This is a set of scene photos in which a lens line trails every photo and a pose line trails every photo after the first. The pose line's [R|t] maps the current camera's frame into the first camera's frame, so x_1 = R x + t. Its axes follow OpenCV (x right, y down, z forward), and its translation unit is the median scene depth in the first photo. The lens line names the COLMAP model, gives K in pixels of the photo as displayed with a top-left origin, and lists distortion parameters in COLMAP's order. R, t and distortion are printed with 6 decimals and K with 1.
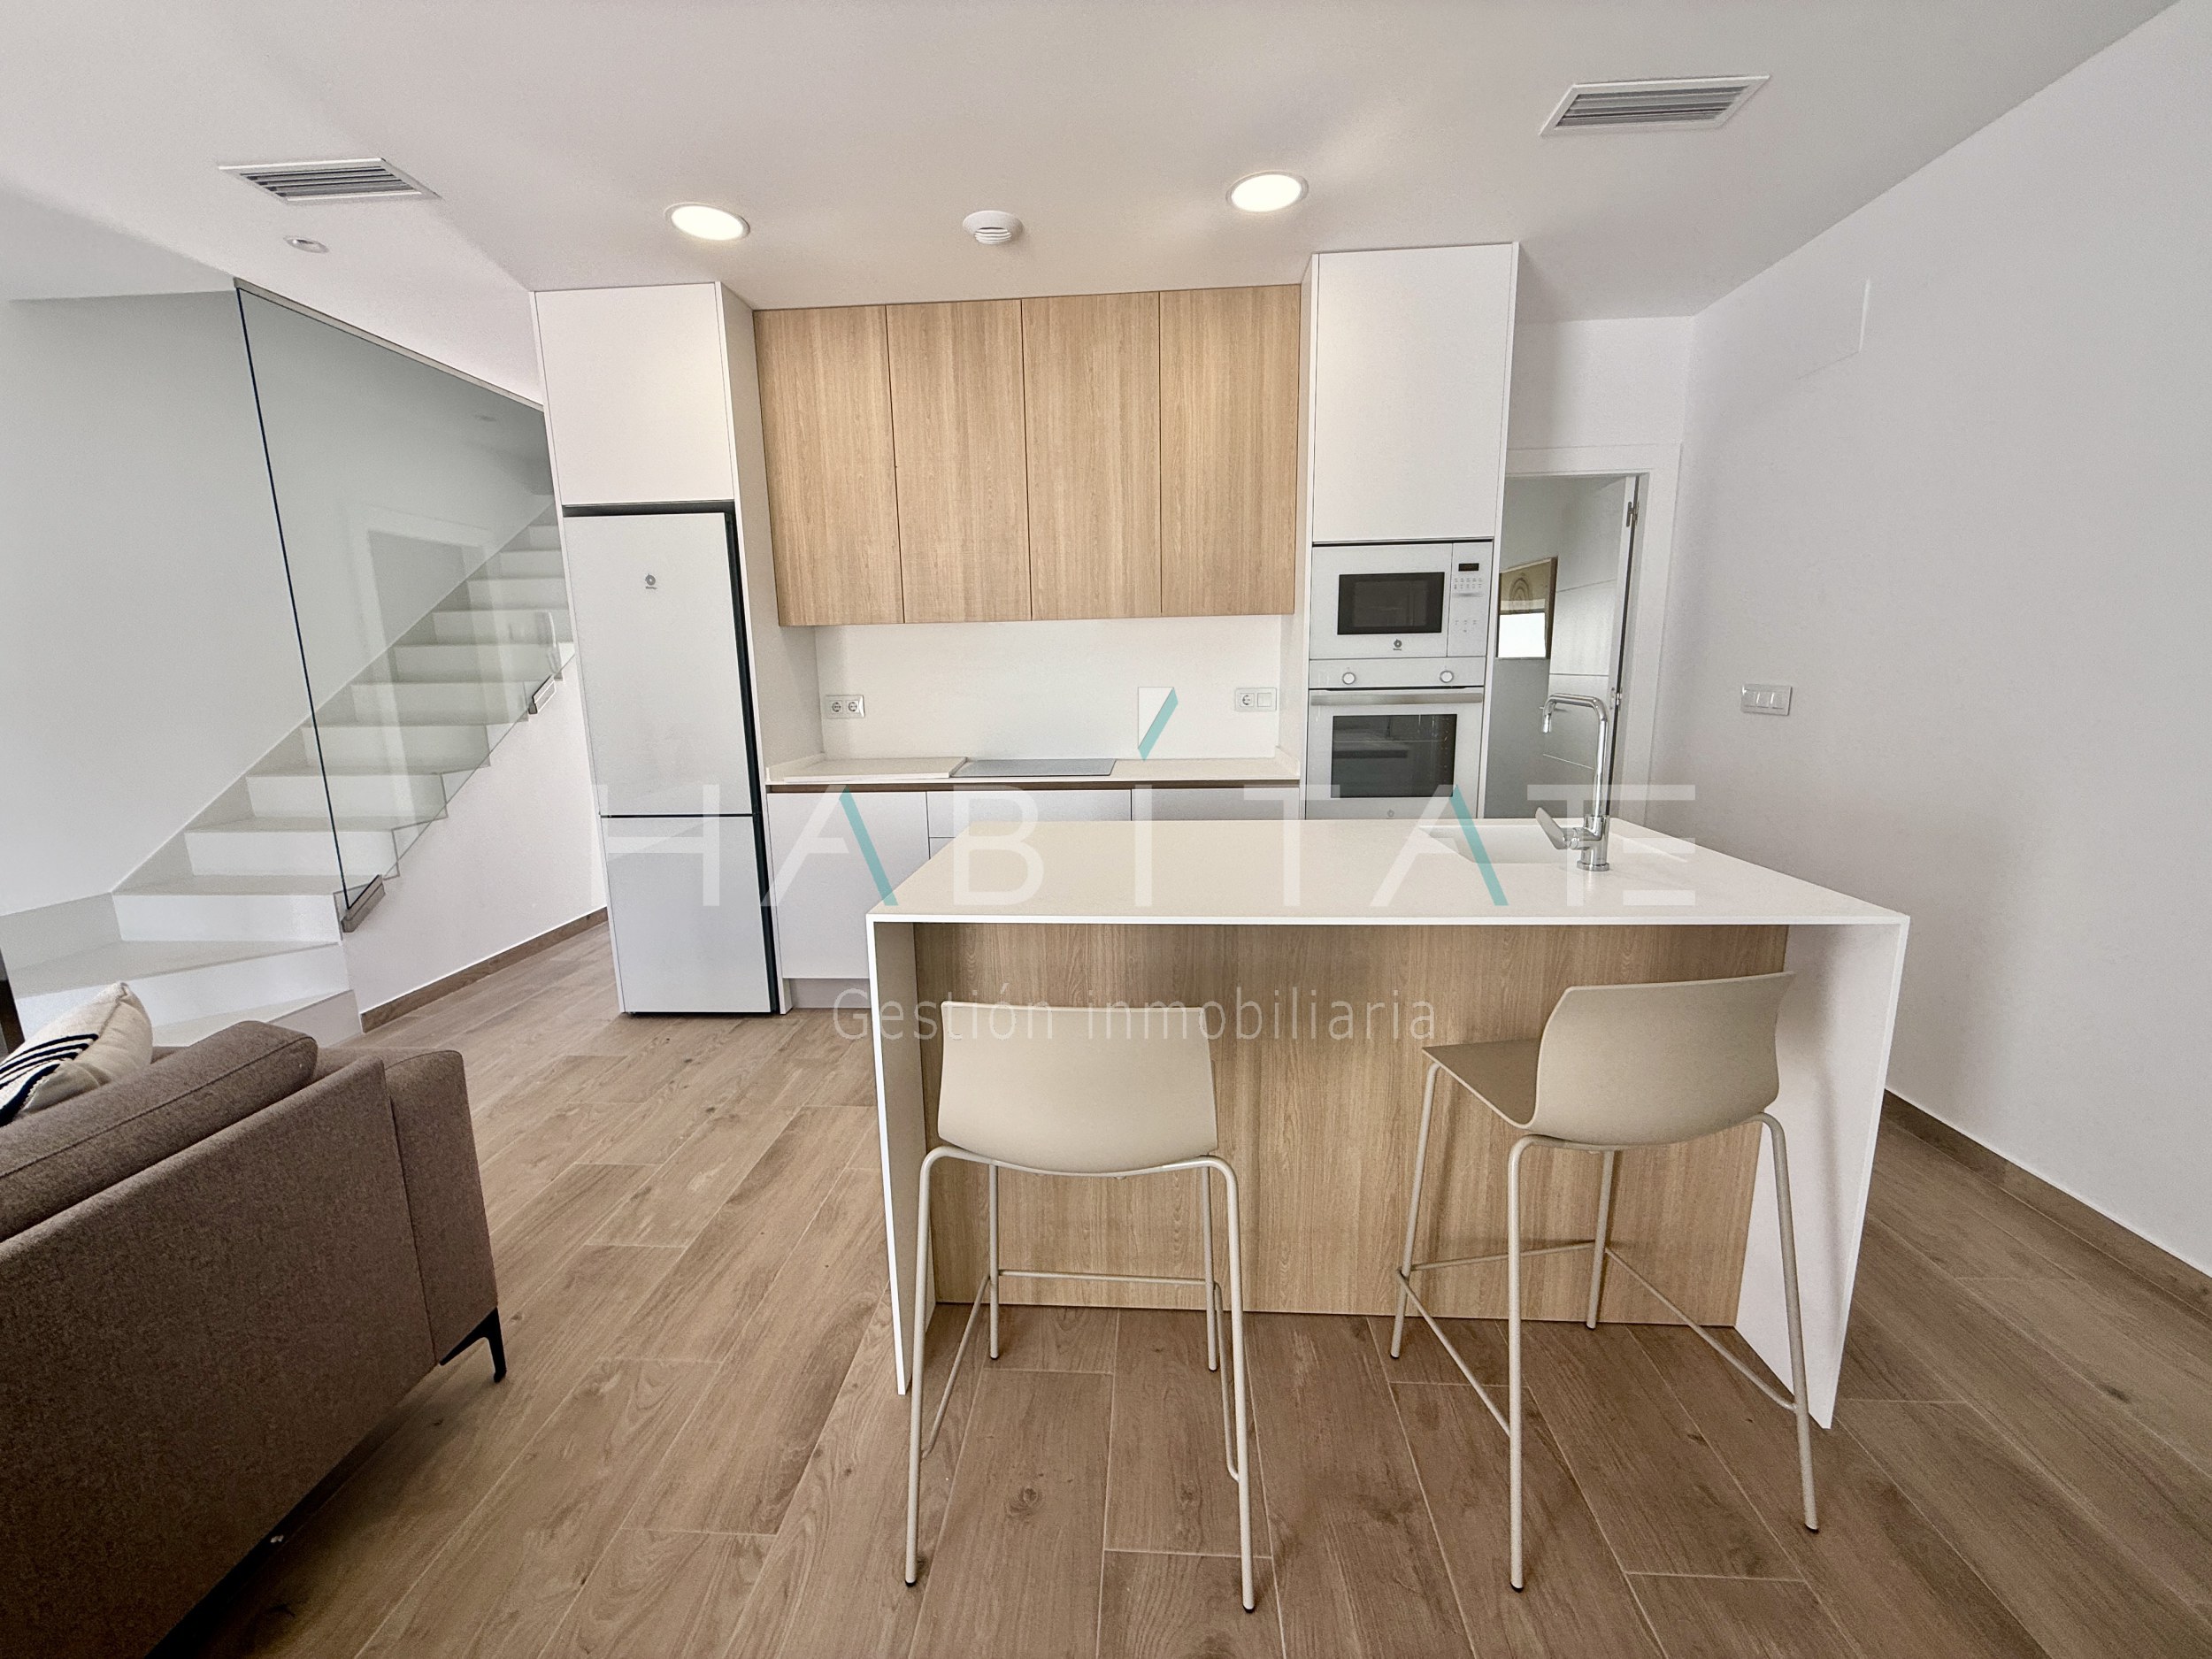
lens RADIAL K [[884.1, 0, 1105.7], [0, 884.1, 828.3], [0, 0, 1]] dist [0.000076, 0.000066]
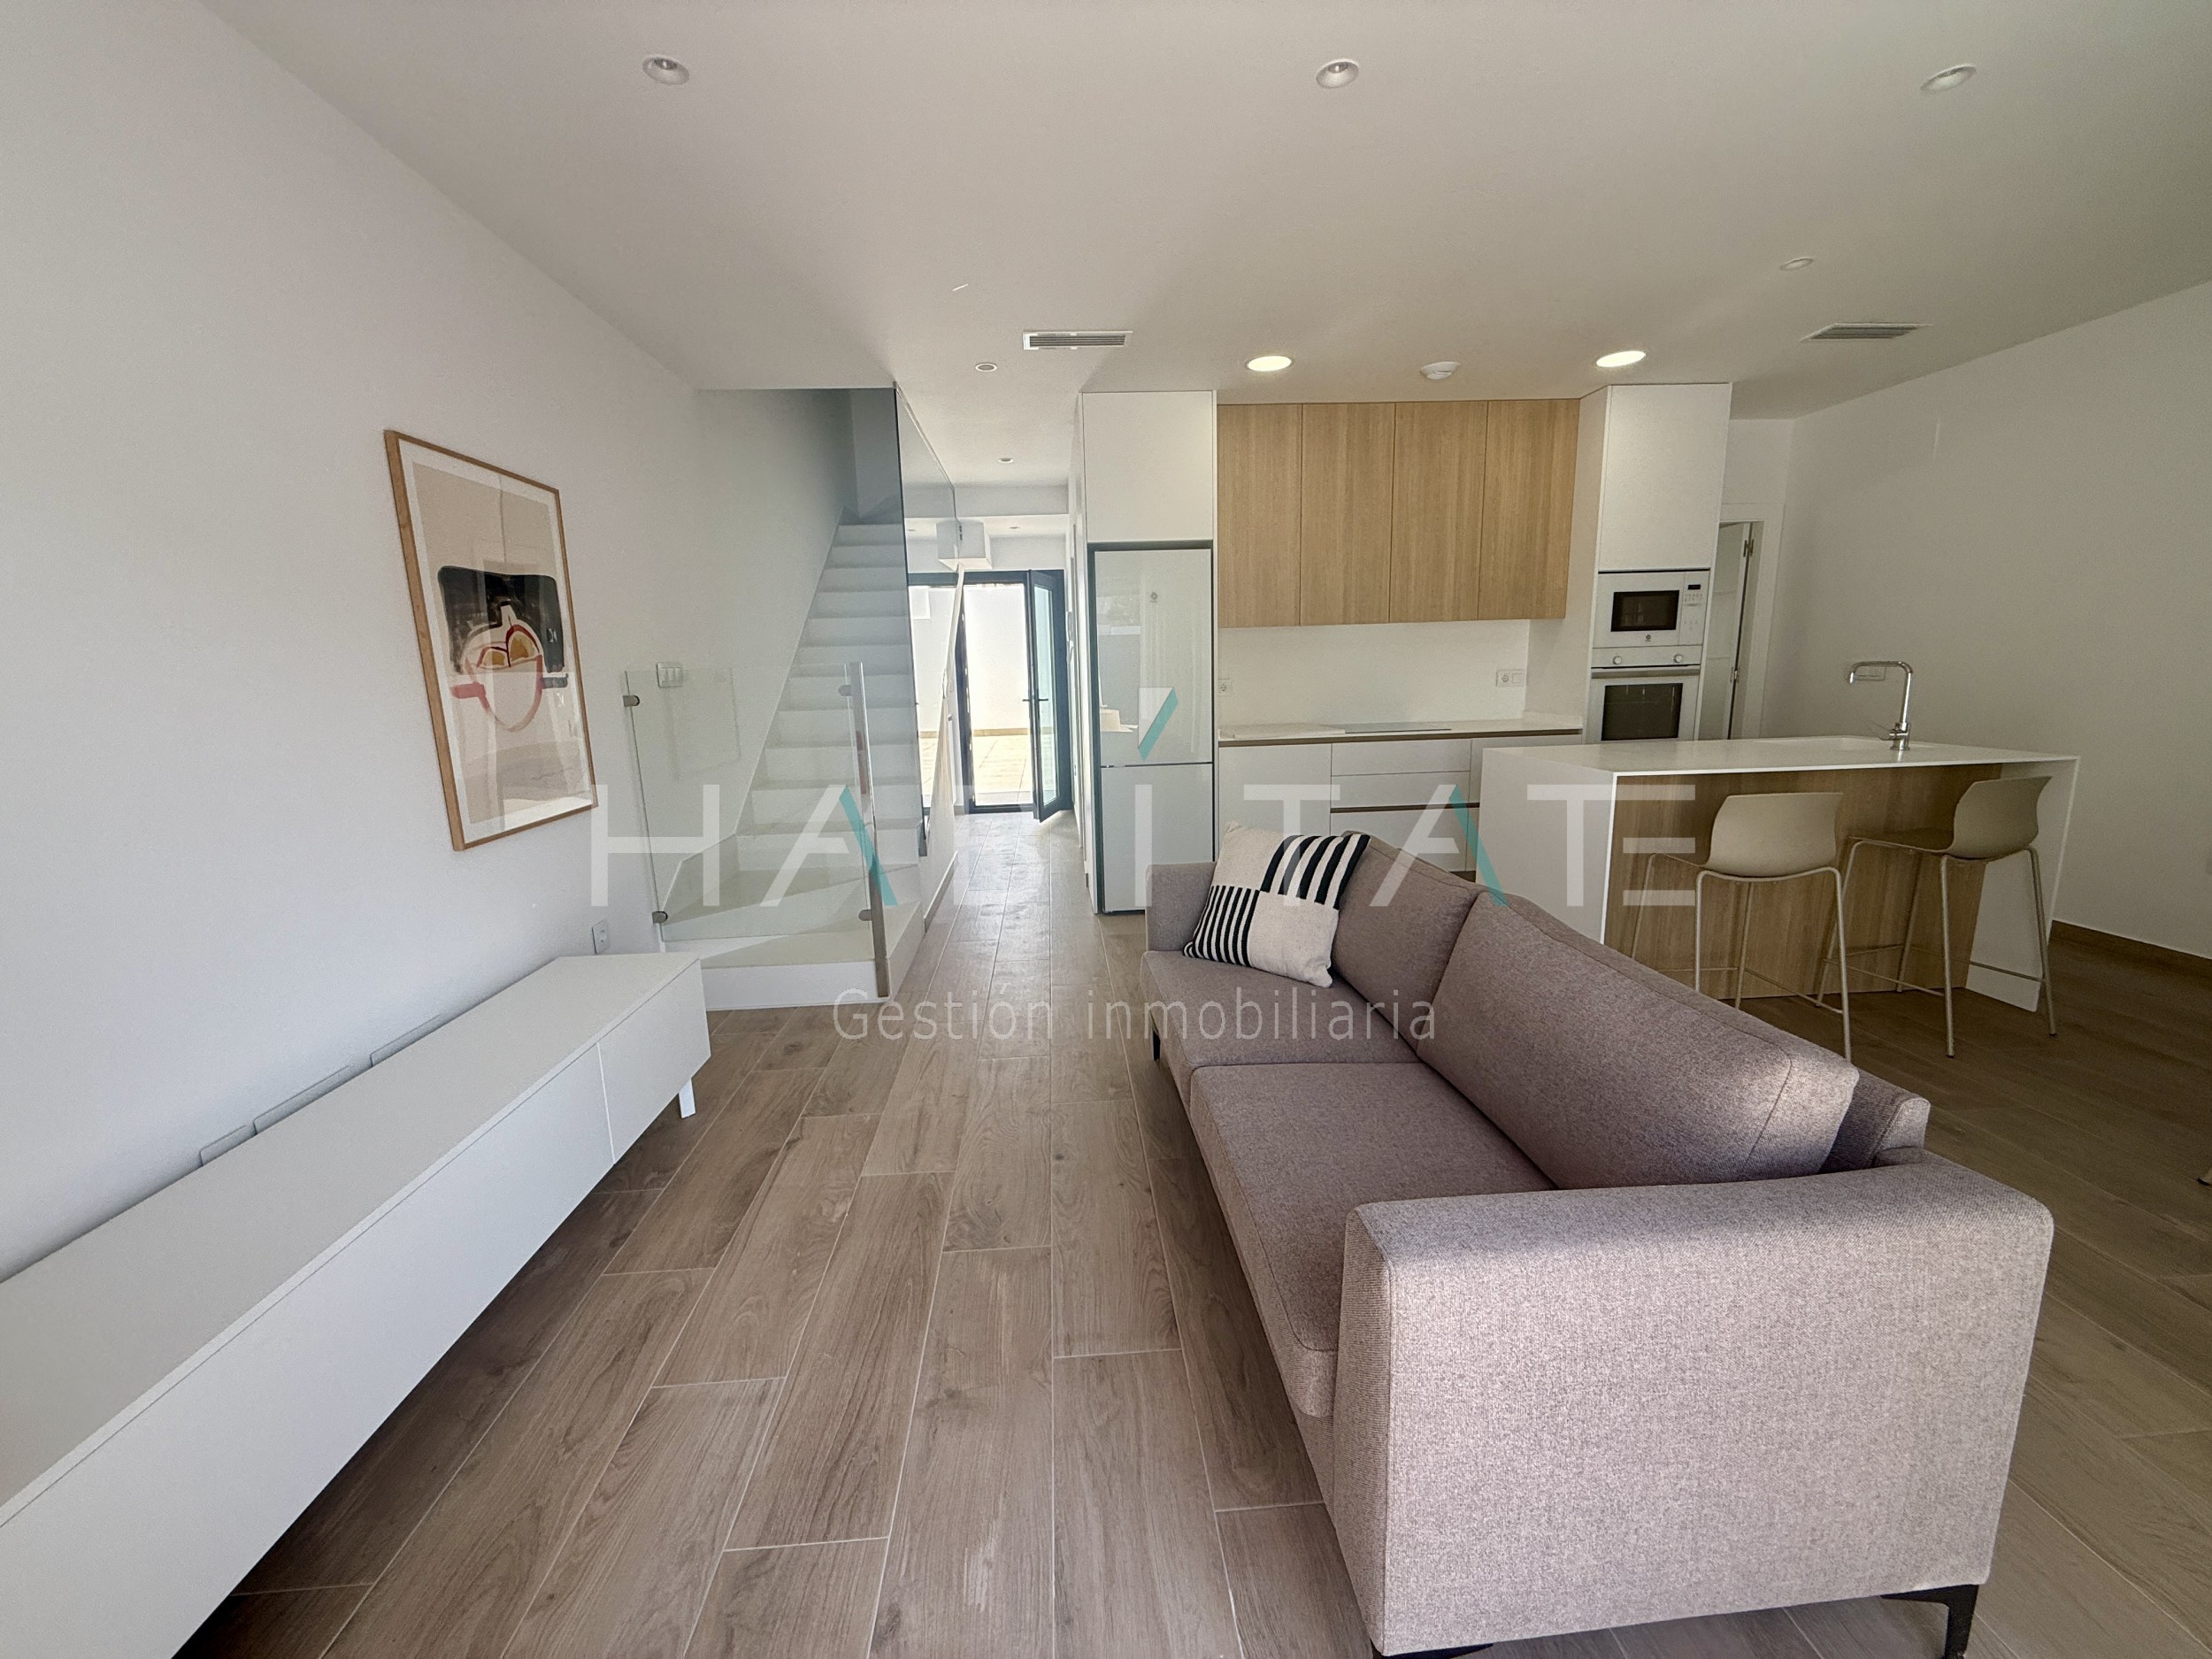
lens RADIAL K [[884.1, 0, 1100.1], [0, 884.1, 829.2], [0, 0, 1]] dist [0.000076, 0.000066]
pose [[0.992438, -0.033256, 0.118156, -0.782555], [0.033208, 0.999446, 0.002377, 0.085493], [-0.118170, 0.001565, 0.992992, -0.393985]]
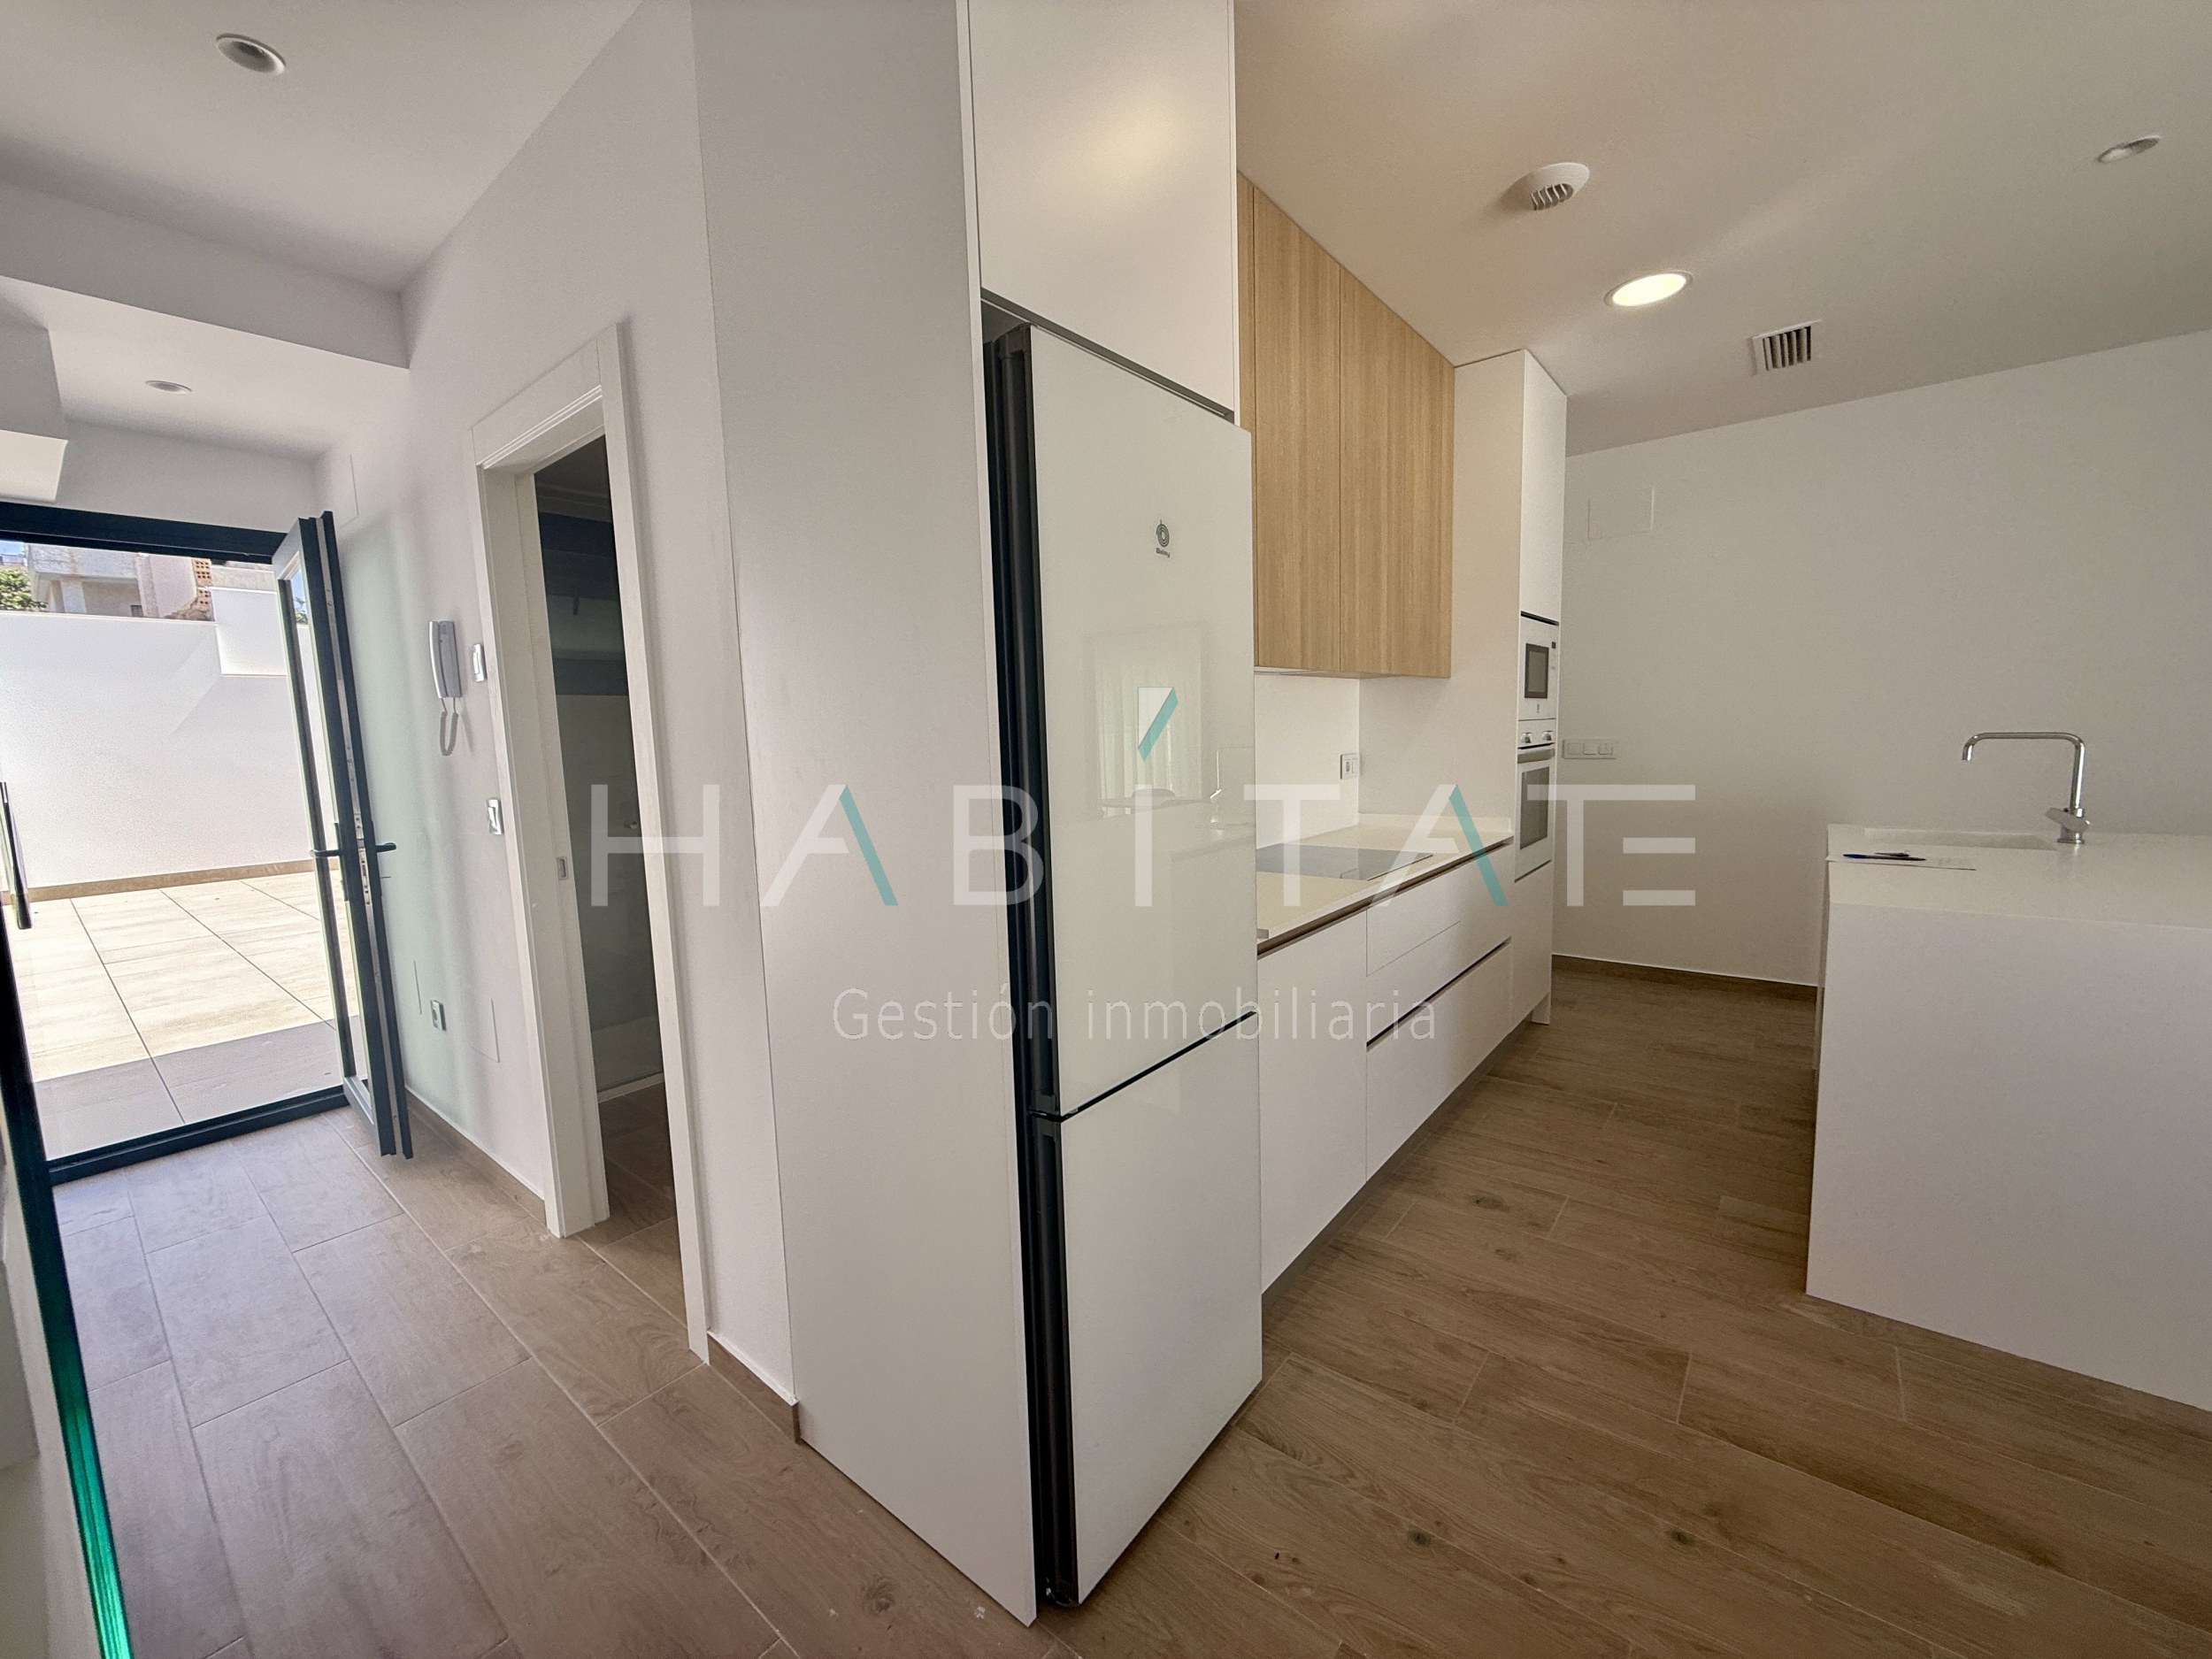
lens RADIAL K [[884.1, 0, 1097.6], [0, 884.1, 828.0], [0, 0, 1]] dist [0.000076, 0.000066]
pose [[0.577102, -0.092847, 0.811377, -0.909838], [0.169732, 0.985458, -0.007957, -0.139090], [-0.798840, 0.142308, 0.584468, 0.791896]]
